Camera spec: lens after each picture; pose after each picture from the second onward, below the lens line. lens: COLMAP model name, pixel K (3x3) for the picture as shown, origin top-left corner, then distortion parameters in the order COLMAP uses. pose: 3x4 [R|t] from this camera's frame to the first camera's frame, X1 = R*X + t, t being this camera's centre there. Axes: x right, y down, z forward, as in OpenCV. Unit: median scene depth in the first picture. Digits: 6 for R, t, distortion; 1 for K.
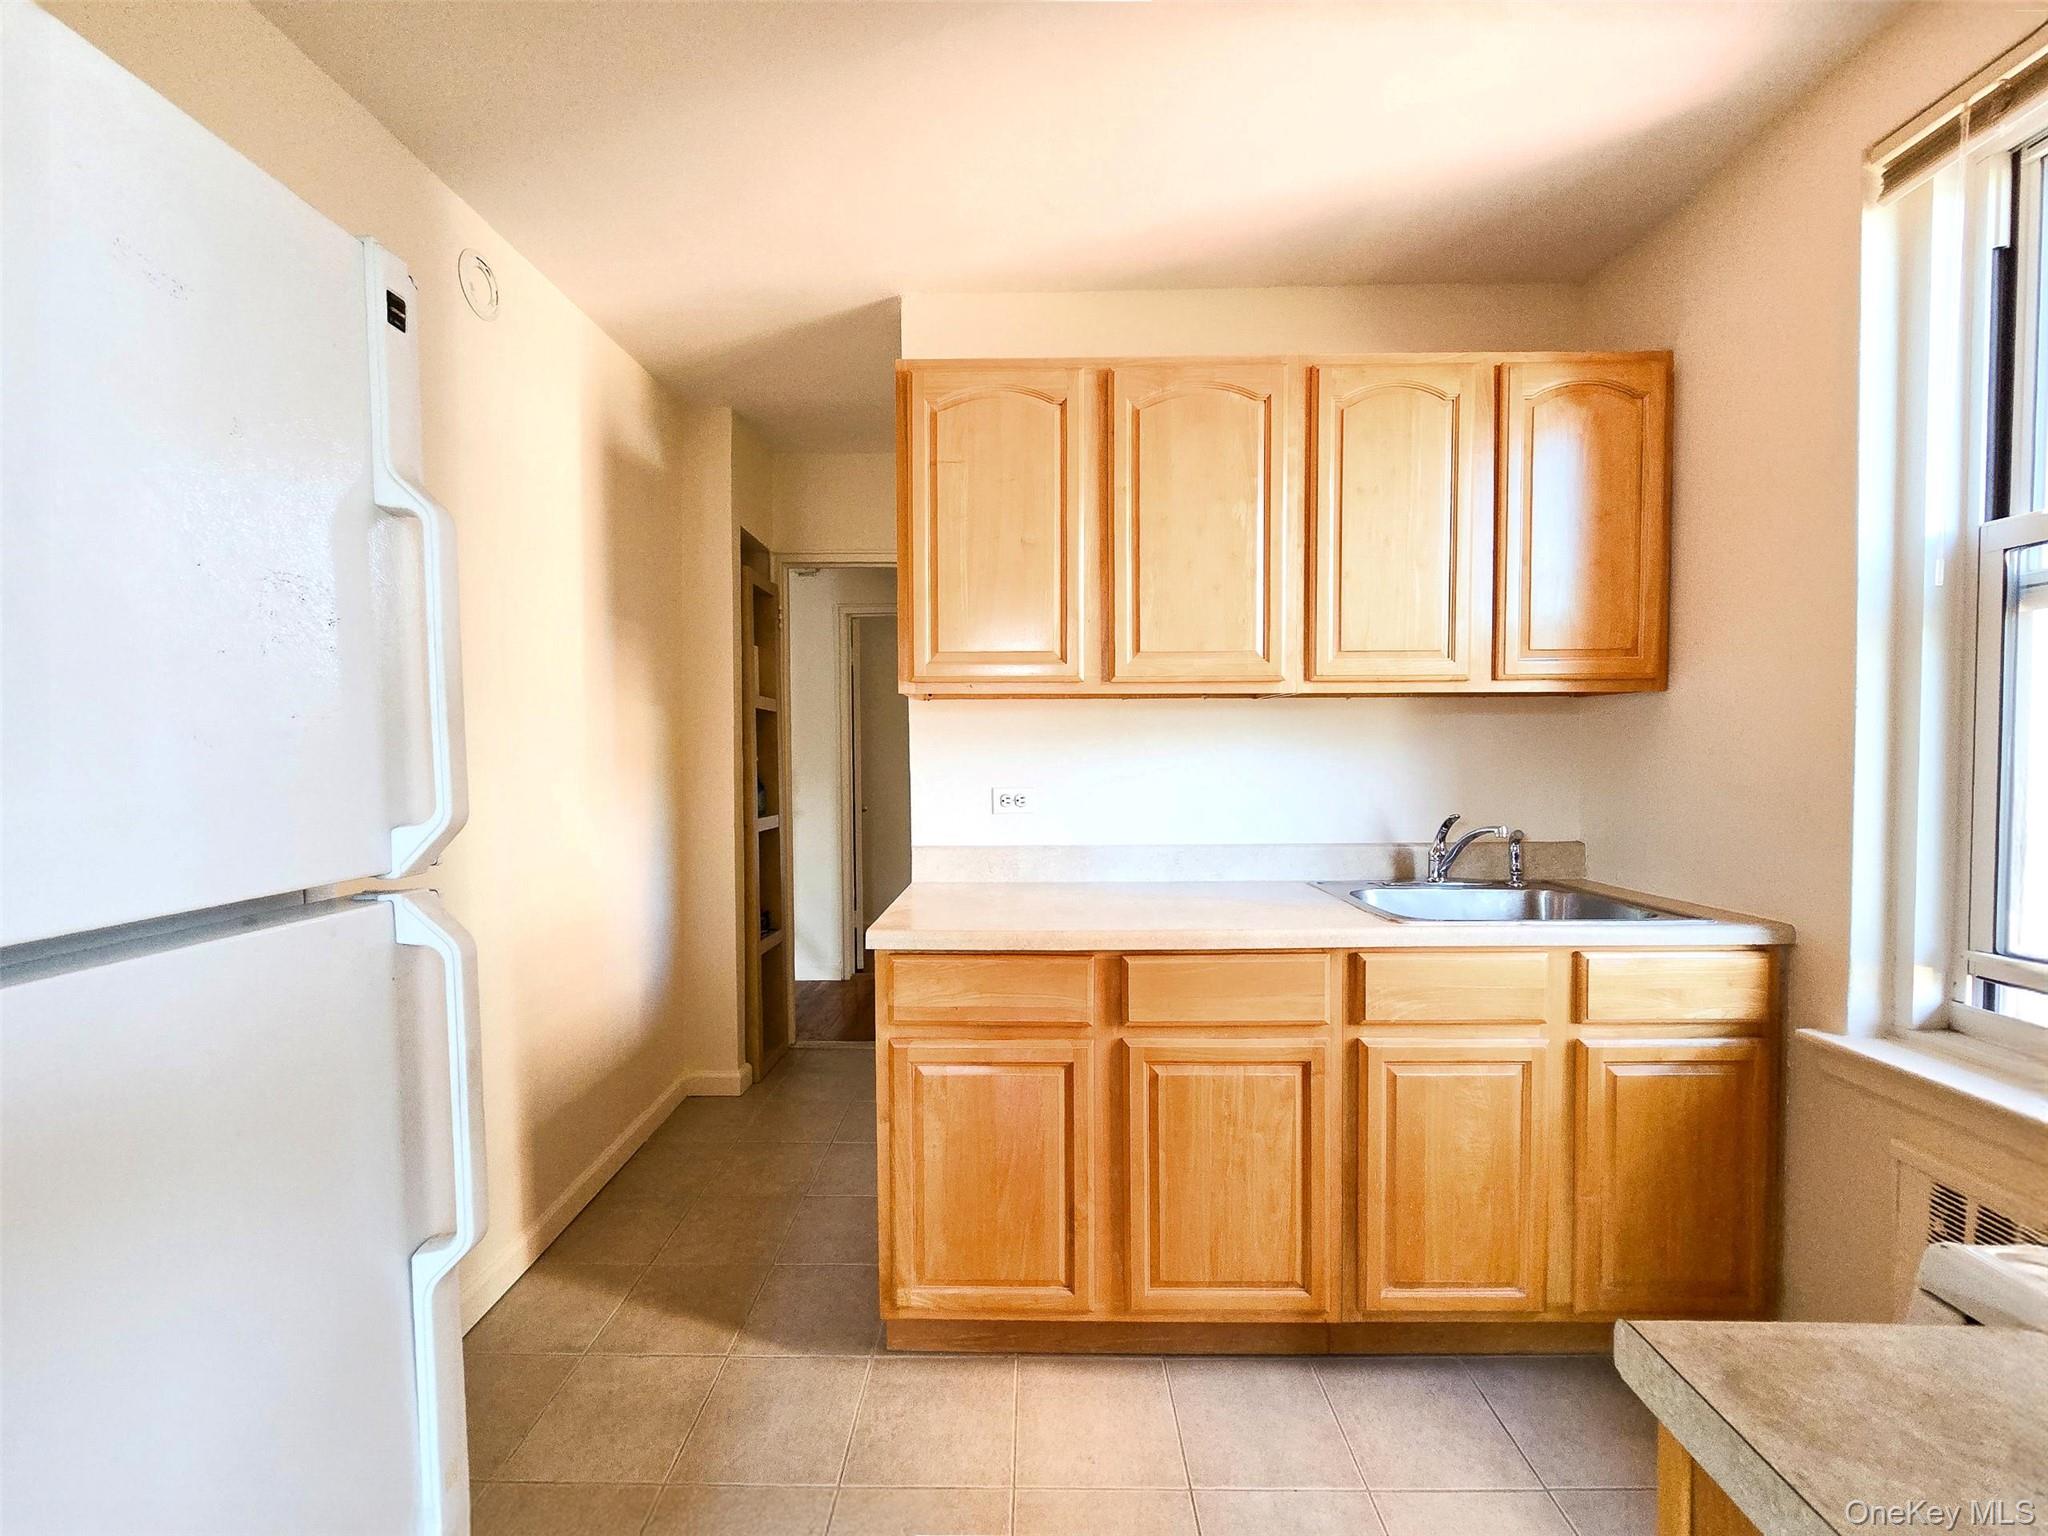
lens RADIAL K [[840.2, 0, 1021.6], [0, 840.2, 773.6], [0, 0, 1]] dist [-0.004470, 0.001158]
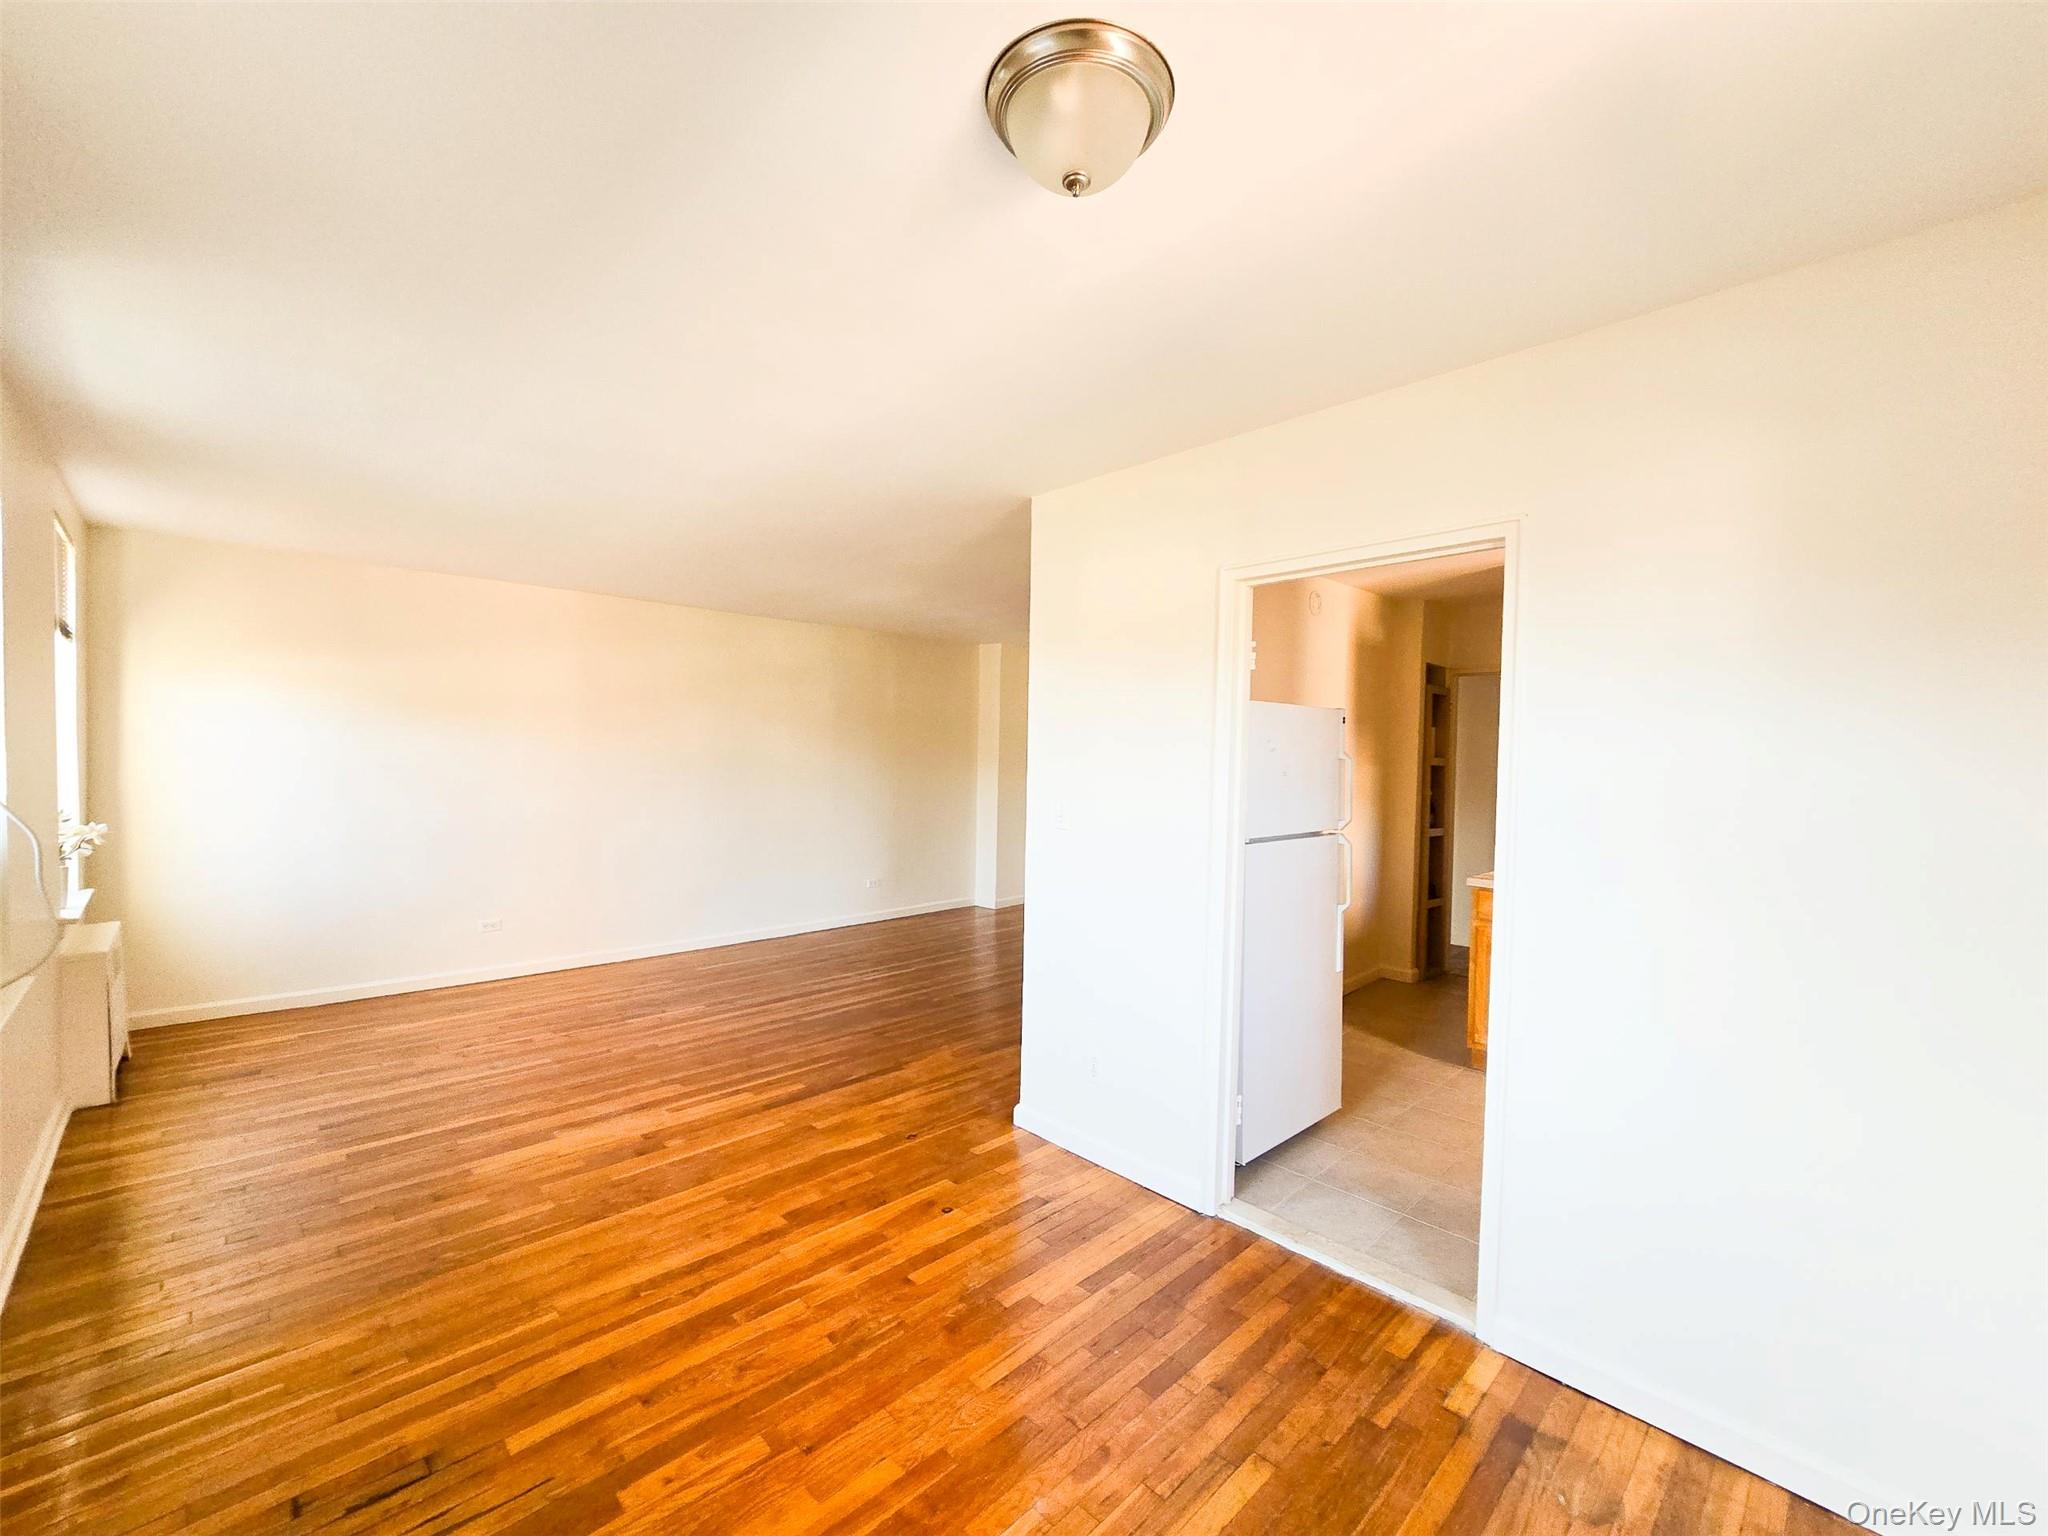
lens RADIAL K [[840.2, 0, 1021.8], [0, 840.2, 779.0], [0, 0, 1]] dist [-0.004470, 0.001158]
pose [[0.709826, 0.037251, -0.703391, 0.502415], [-0.041427, 0.999080, 0.011105, -0.056713], [0.703158, 0.021257, 0.710716, -1.364191]]
